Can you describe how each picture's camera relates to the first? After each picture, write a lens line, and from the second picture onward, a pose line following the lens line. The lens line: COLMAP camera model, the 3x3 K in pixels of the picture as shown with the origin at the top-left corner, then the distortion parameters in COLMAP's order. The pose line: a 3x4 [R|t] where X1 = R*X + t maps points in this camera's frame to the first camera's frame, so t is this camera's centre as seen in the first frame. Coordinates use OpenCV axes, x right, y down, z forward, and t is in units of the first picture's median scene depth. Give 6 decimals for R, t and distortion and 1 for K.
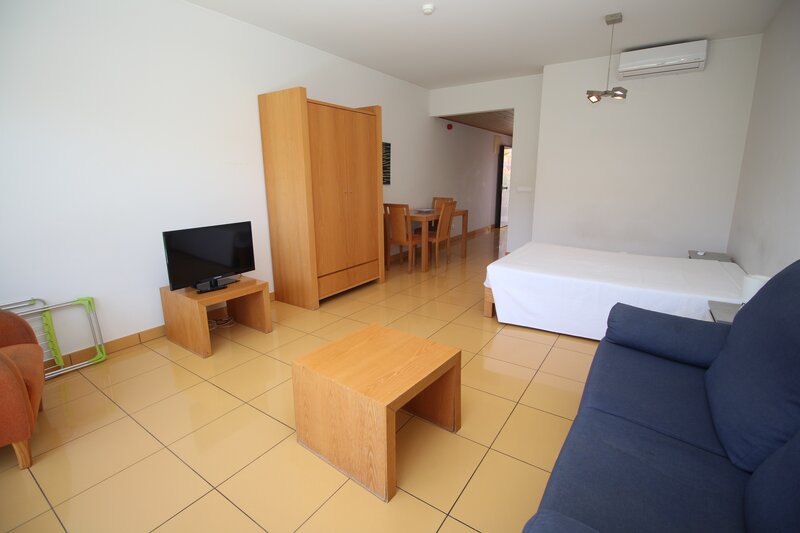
lens RADIAL K [[368.9, 0, 399.0], [0, 368.9, 259.2], [0, 0, 1]] dist [0.000326, -0.015268]
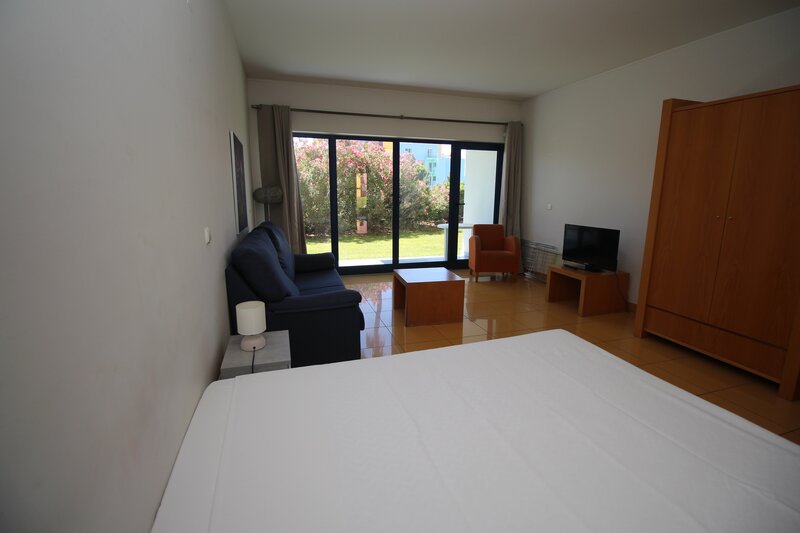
lens RADIAL K [[383.1, 0, 400.0], [0, 383.1, 266.5], [0, 0, 1]] dist [-0.001293, -0.000160]
pose [[-0.613675, 0.160661, -0.773040, 0.947384], [-0.174536, 0.927254, 0.331266, -0.268282], [0.770026, 0.338213, -0.540991, 1.122460]]
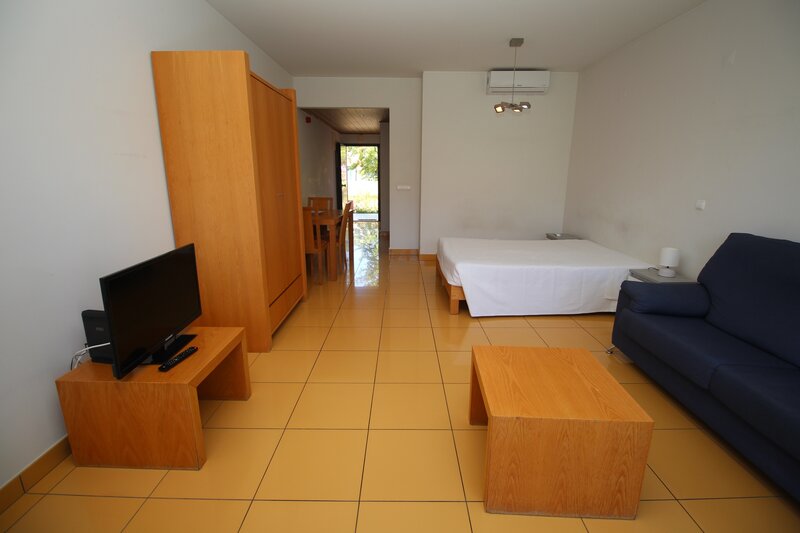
lens RADIAL K [[368.9, 0, 399.0], [0, 368.9, 259.2], [0, 0, 1]] dist [0.000326, -0.015268]
pose [[0.825903, -0.118700, 0.551176, -0.433916], [0.112712, 0.992614, 0.044875, -0.058310], [-0.552431, 0.025062, 0.833182, 0.228248]]
